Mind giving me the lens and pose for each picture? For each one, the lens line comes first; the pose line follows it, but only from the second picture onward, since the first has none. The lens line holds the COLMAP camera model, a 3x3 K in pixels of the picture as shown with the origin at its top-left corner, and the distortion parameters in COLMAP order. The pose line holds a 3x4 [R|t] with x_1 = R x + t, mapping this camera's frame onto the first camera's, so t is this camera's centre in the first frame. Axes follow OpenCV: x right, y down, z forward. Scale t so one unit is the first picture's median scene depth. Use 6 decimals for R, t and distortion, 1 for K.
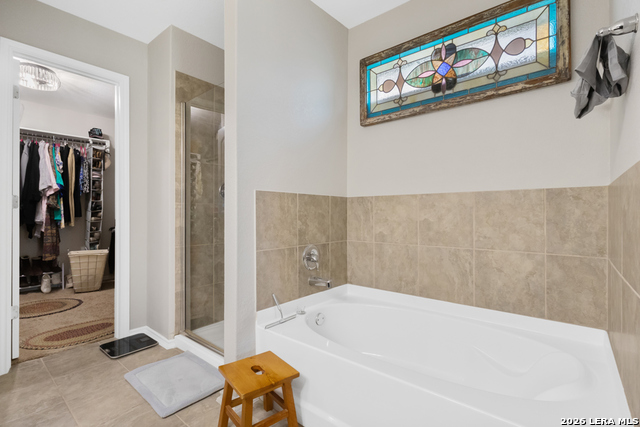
lens RADIAL K [[297.2, 0, 326.0], [0, 297.2, 214.4], [0, 0, 1]] dist [-0.007837, 0.003759]
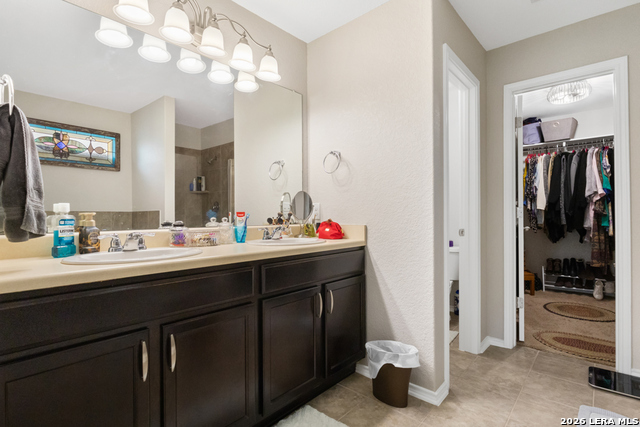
lens RADIAL K [[320.8, 0, 325.4], [0, 320.8, 214.9], [0, 0, 1]] dist [0.001468, 0.001120]
pose [[-0.038223, -0.000539, -0.999269, 0.250261], [0.001531, 0.999999, -0.000598, -0.027480], [0.999268, -0.001553, -0.038222, 0.202751]]
